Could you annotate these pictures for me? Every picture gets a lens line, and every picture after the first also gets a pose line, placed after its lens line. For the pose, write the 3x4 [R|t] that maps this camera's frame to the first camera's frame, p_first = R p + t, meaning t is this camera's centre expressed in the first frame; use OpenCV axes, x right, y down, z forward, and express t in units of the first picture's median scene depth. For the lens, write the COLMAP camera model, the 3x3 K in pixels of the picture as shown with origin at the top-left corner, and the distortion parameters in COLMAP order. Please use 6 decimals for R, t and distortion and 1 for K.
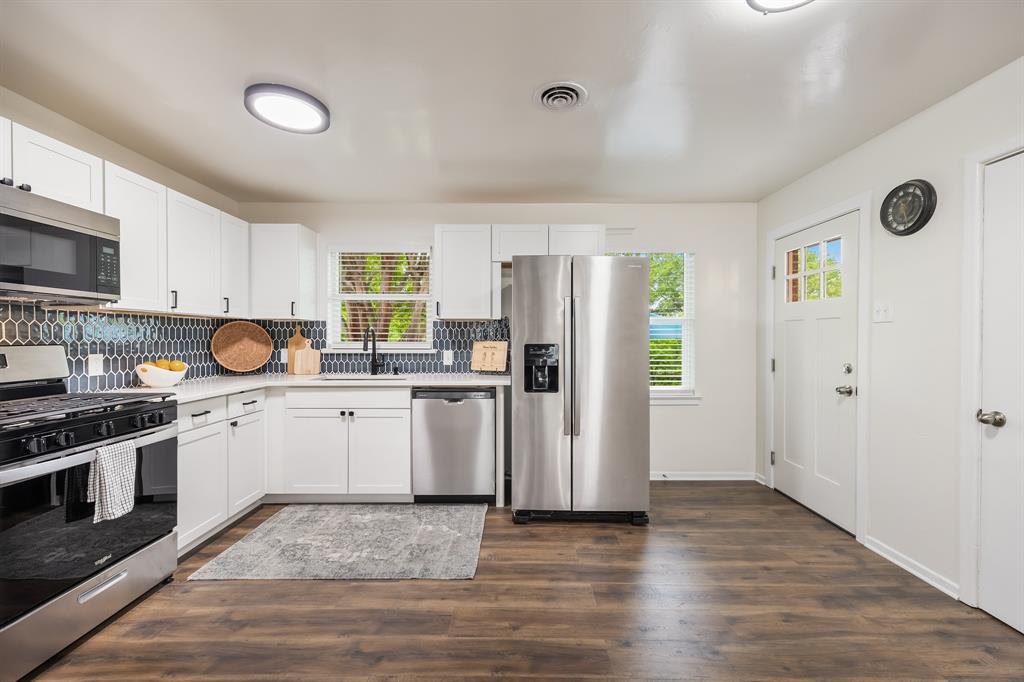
lens RADIAL K [[415.3, 0, 514.5], [0, 415.3, 339.0], [0, 0, 1]] dist [0.015388, -0.000041]
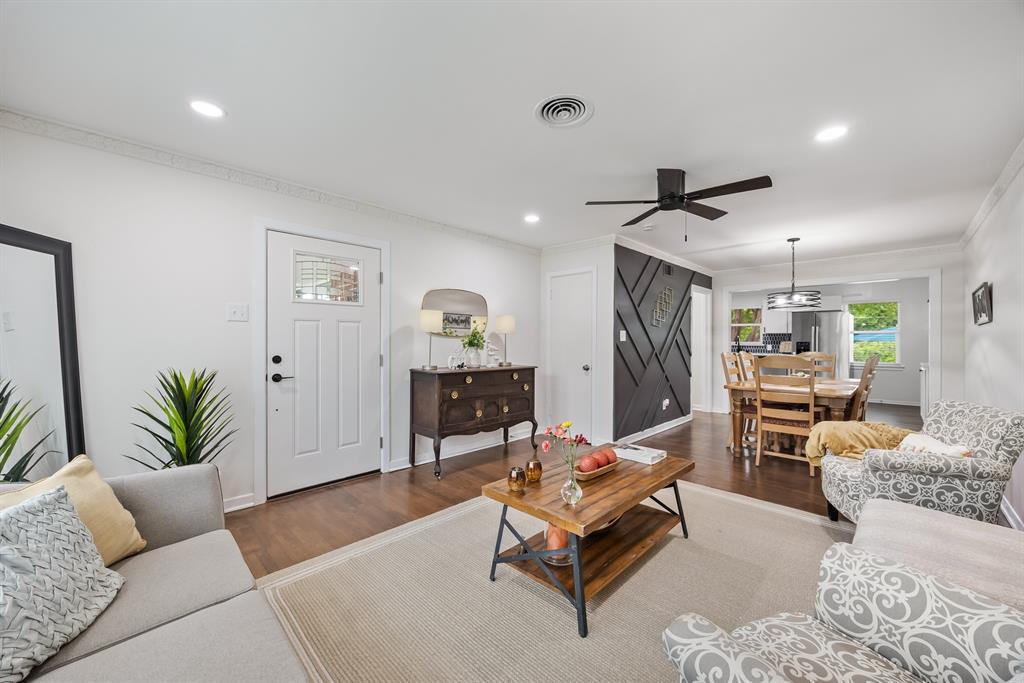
lens RADIAL K [[400.6, 0, 513.6], [0, 400.6, 342.7], [0, 0, 1]] dist [0.006462, 0.000026]
pose [[0.716934, 0.004671, -0.697125, 0.528265], [-0.004069, 0.999989, 0.002516, 0.017344], [0.697129, 0.001033, 0.716945, -2.283331]]
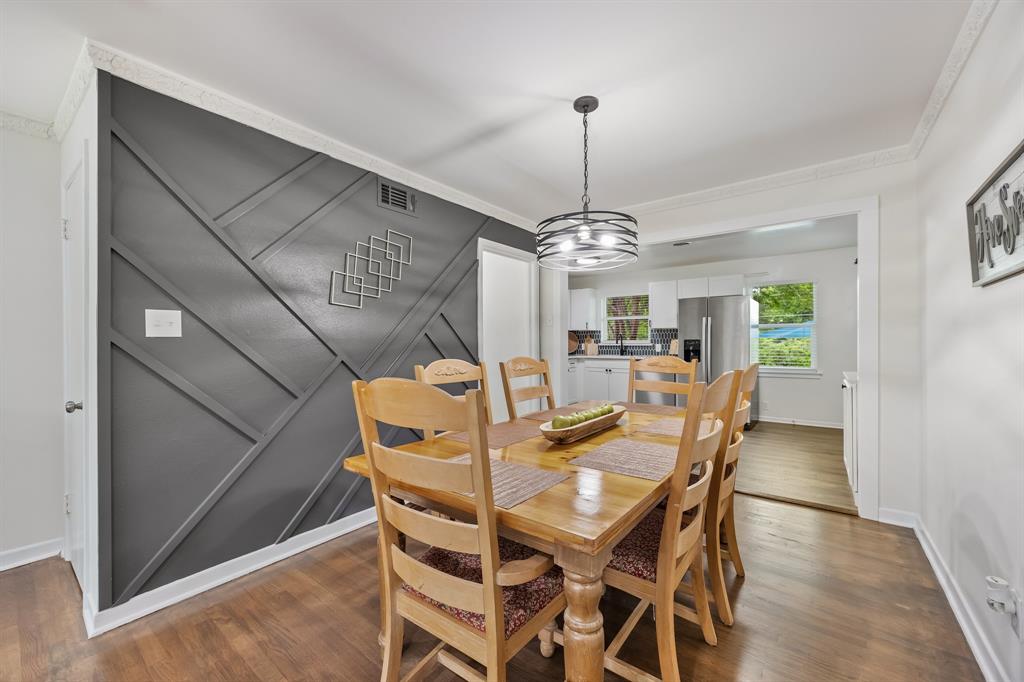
lens RADIAL K [[408.0, 0, 507.7], [0, 408.0, 343.3], [0, 0, 1]] dist [0.000036, 0.000070]
pose [[0.787756, -0.002198, -0.615984, 0.542495], [0.002124, 0.999997, -0.000852, 0.027293], [0.615984, -0.000637, 0.787758, -1.108209]]
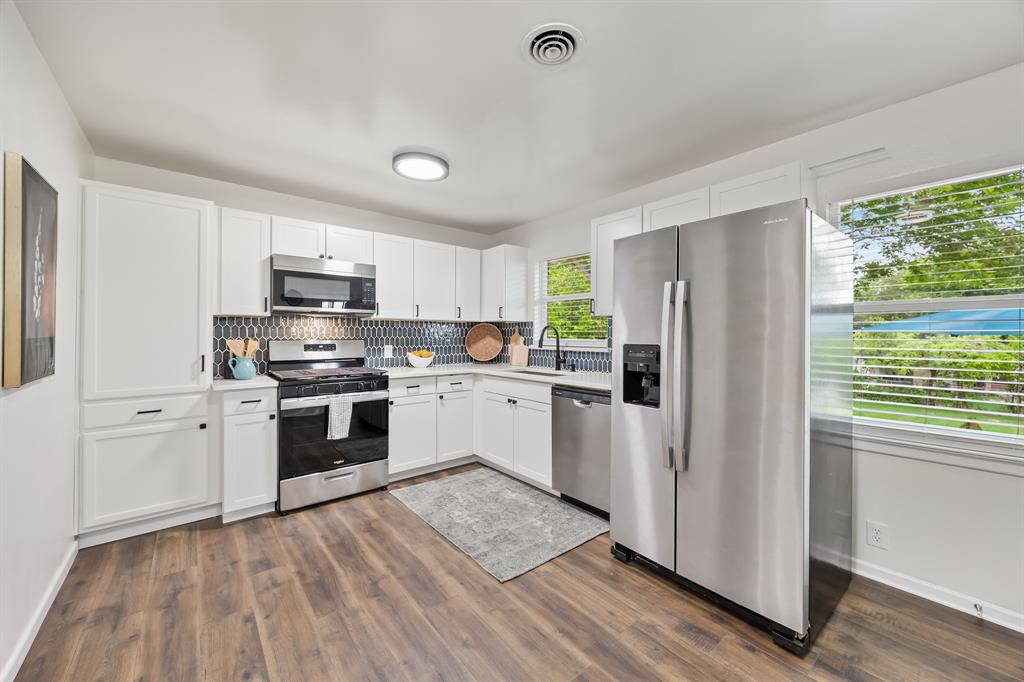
lens RADIAL K [[394.3, 0, 510.8], [0, 394.3, 332.8], [0, 0, 1]] dist [0.000285, 0.000076]
pose [[0.633861, -0.004831, -0.773432, 0.432045], [-0.003585, 0.999951, -0.009183, -0.001221], [0.773439, 0.008594, 0.633813, 0.292508]]
